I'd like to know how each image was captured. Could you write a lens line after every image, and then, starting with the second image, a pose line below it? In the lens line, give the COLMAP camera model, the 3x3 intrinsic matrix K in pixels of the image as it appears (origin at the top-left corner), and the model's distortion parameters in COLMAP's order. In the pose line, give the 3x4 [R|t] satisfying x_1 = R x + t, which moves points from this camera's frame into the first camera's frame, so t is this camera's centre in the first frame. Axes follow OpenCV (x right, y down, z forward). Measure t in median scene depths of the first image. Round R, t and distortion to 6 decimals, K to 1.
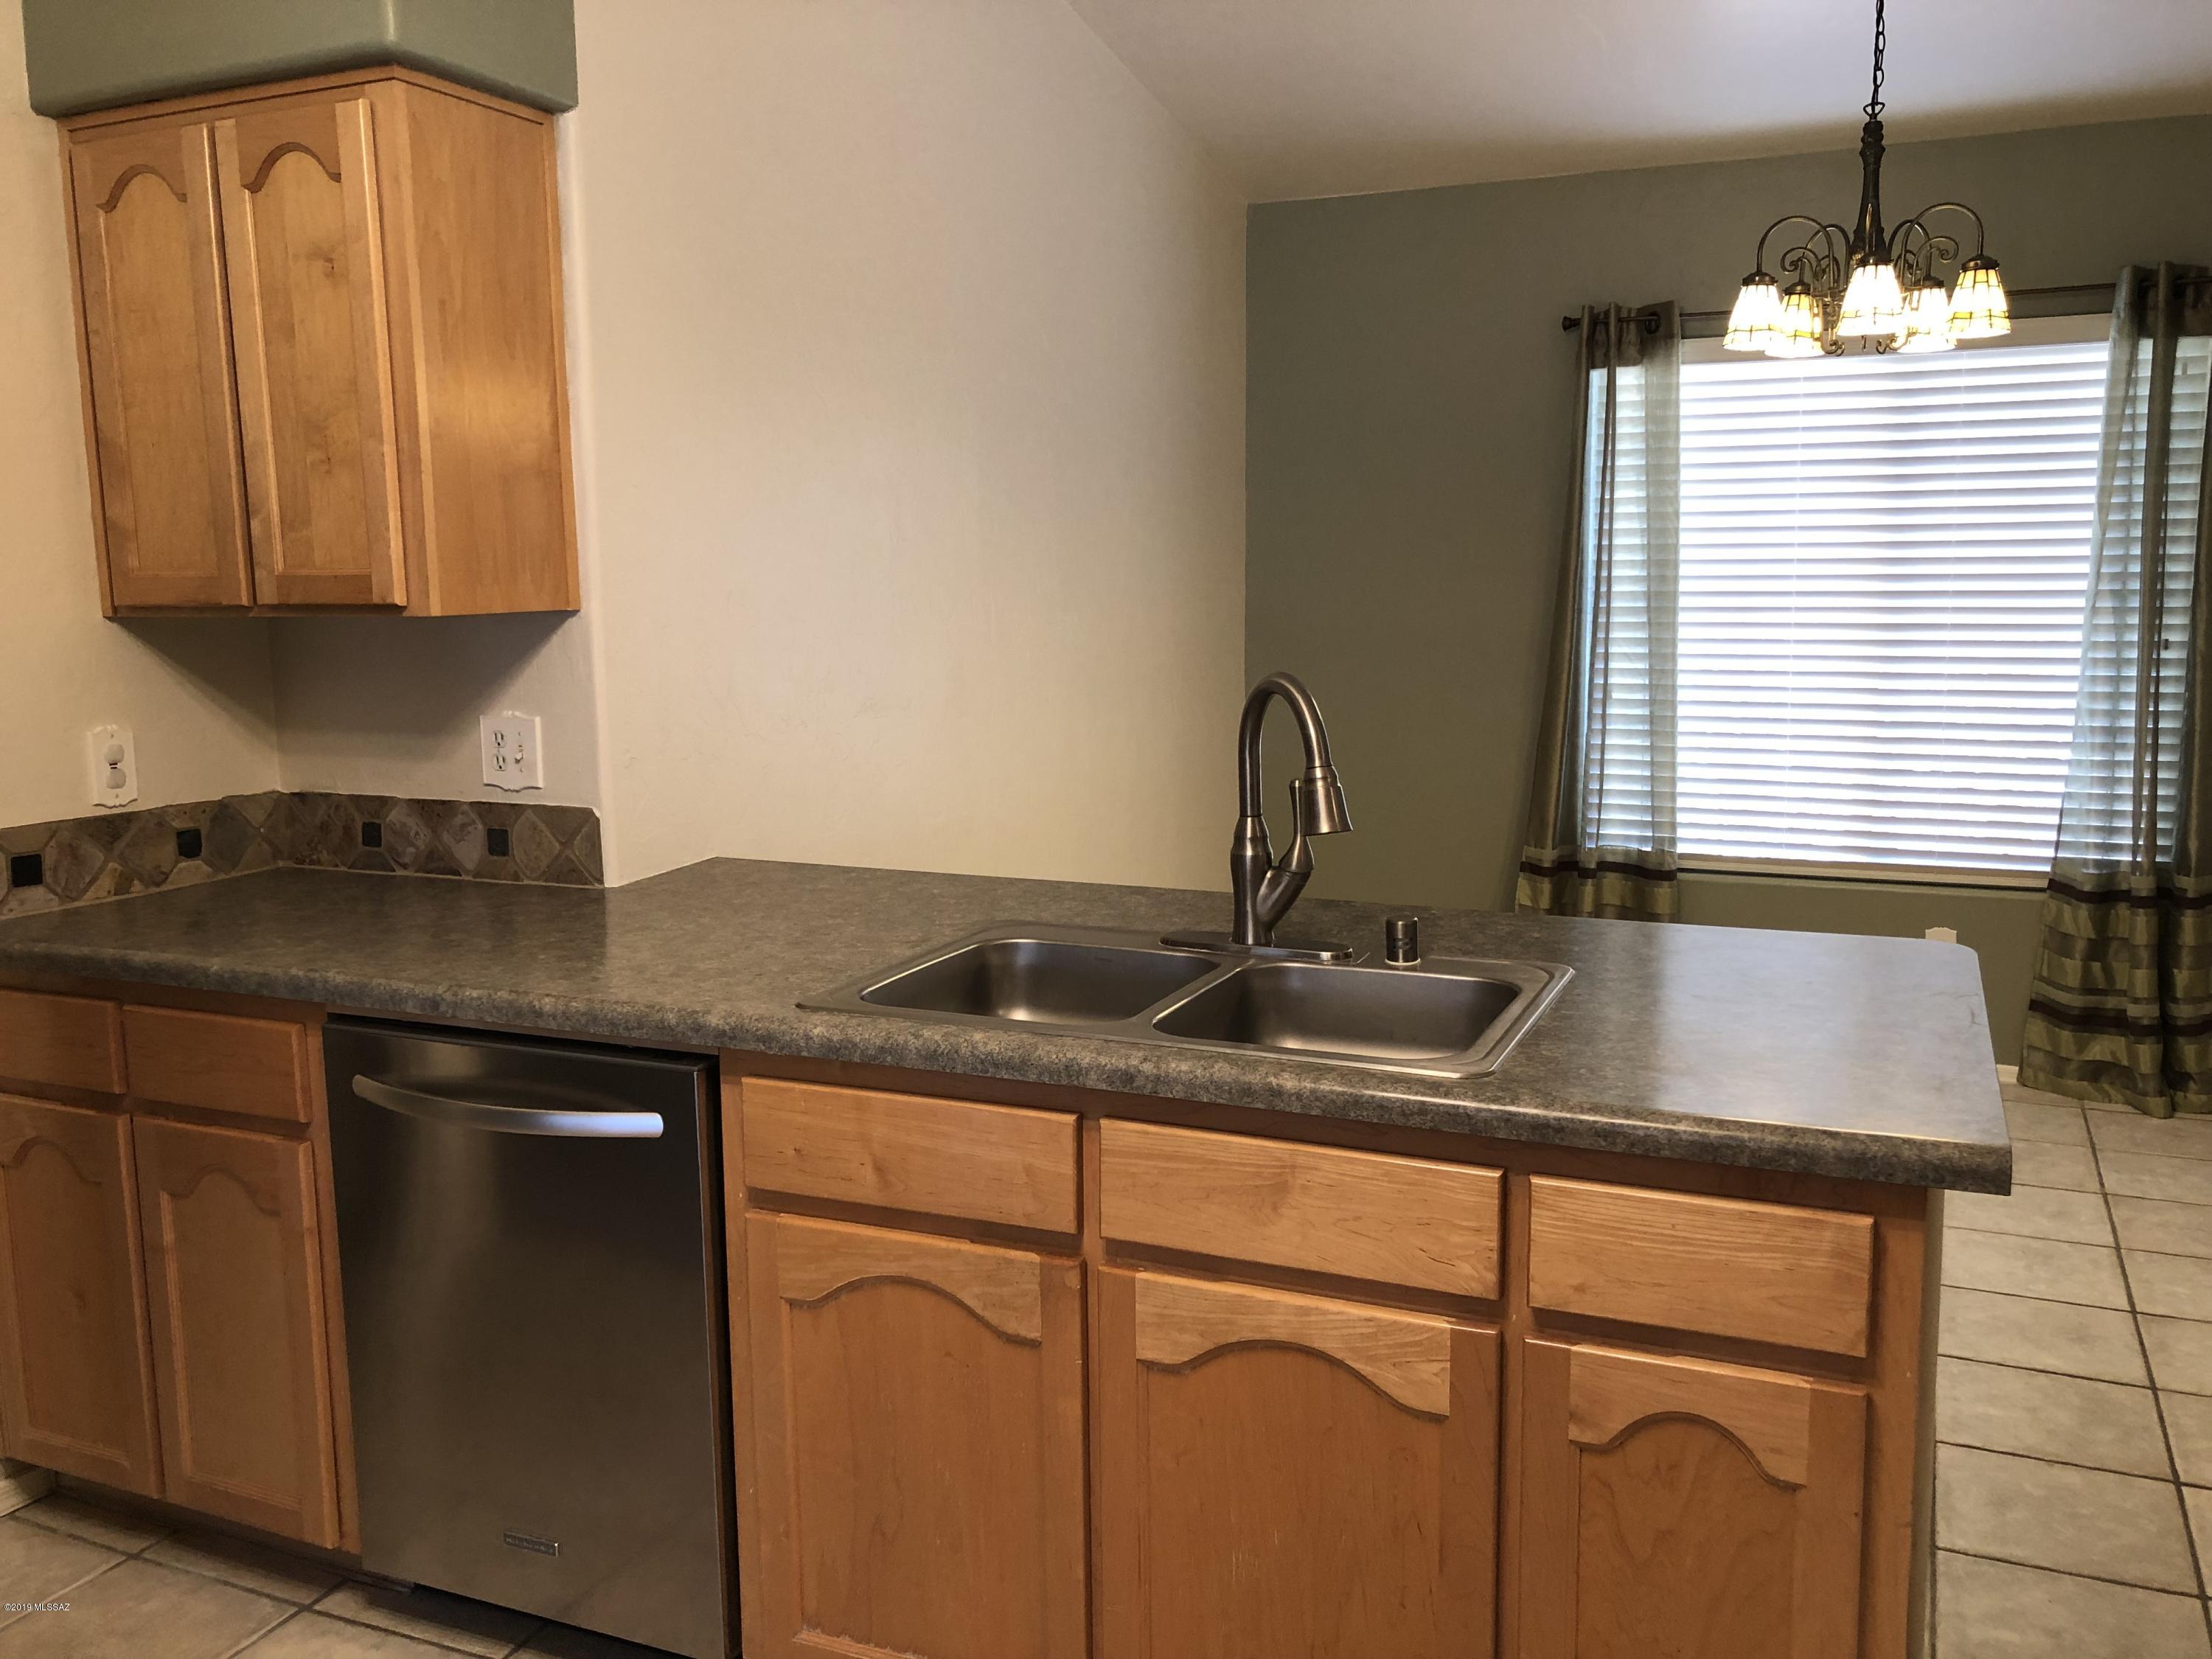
lens RADIAL K [[1783.5, 0, 1103.8], [0, 1783.5, 822.9], [0, 0, 1]] dist [0.030291, -0.041190]
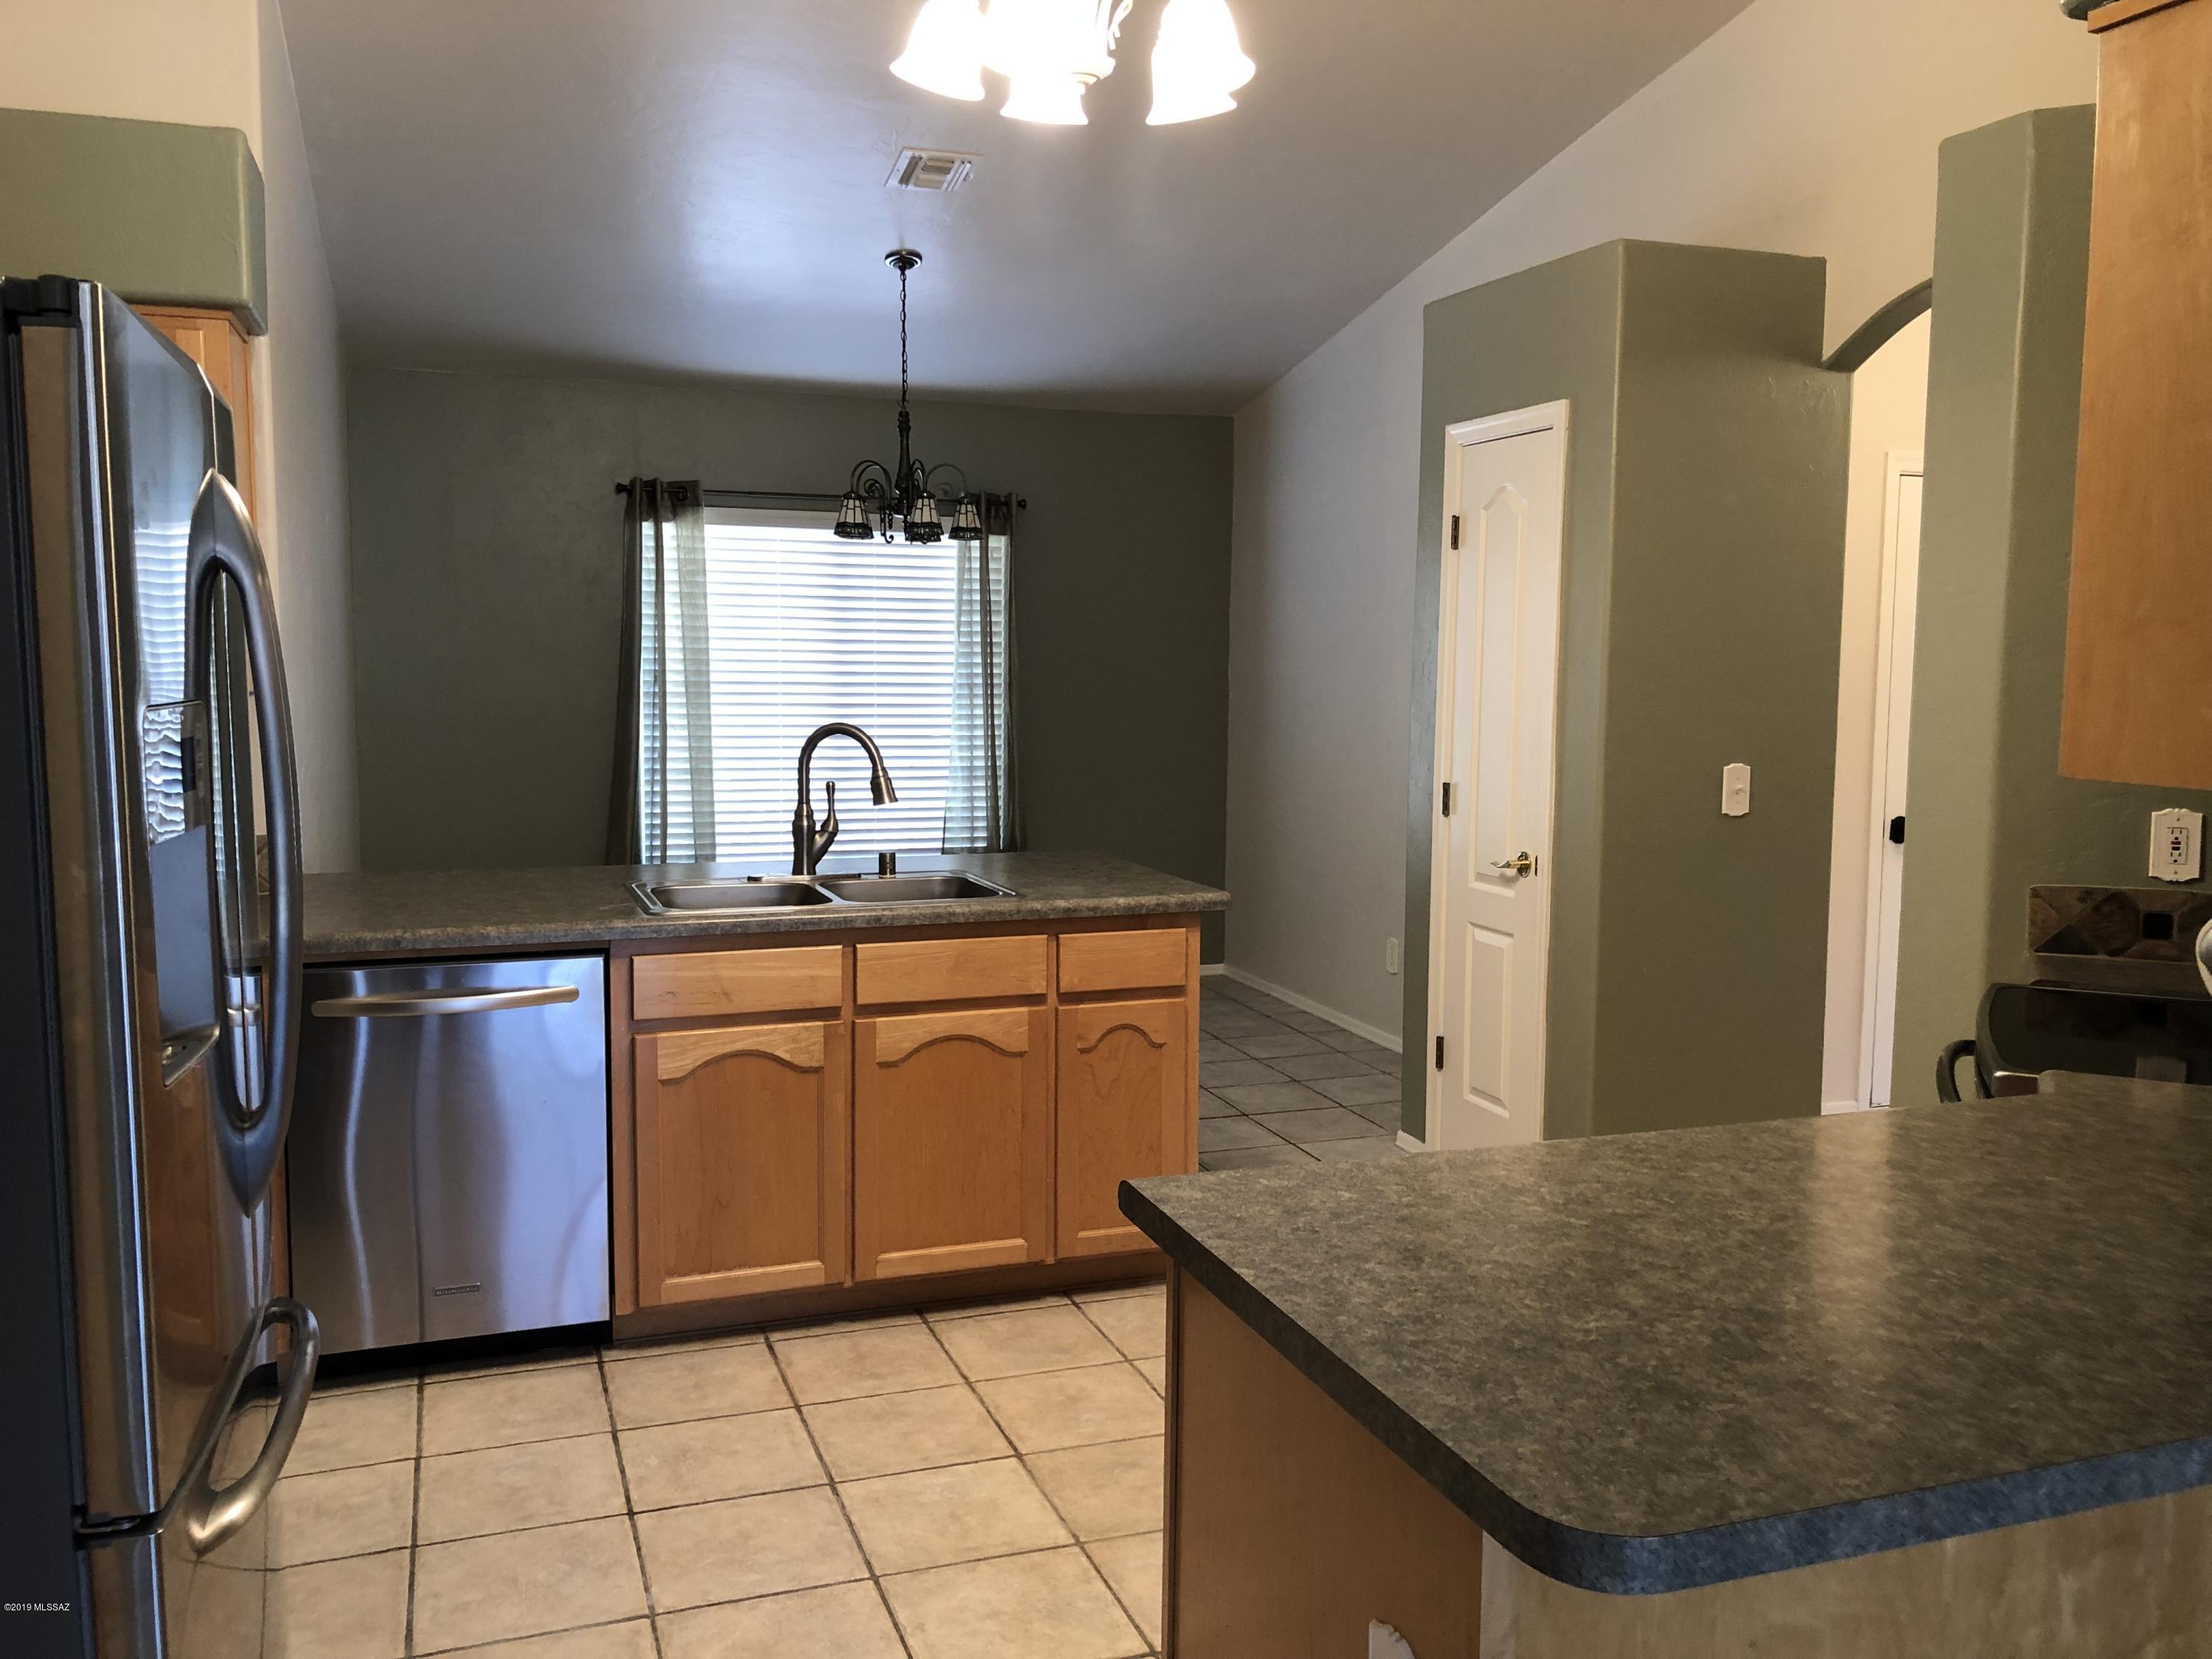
lens RADIAL K [[1783.5, 0, 1103.8], [0, 1783.5, 822.9], [0, 0, 1]] dist [0.030291, -0.041190]
pose [[0.720161, -0.046089, 0.692274, -0.500115], [0.079925, 0.996659, -0.016791, 0.037079], [-0.689188, 0.067422, 0.721439, -0.271161]]
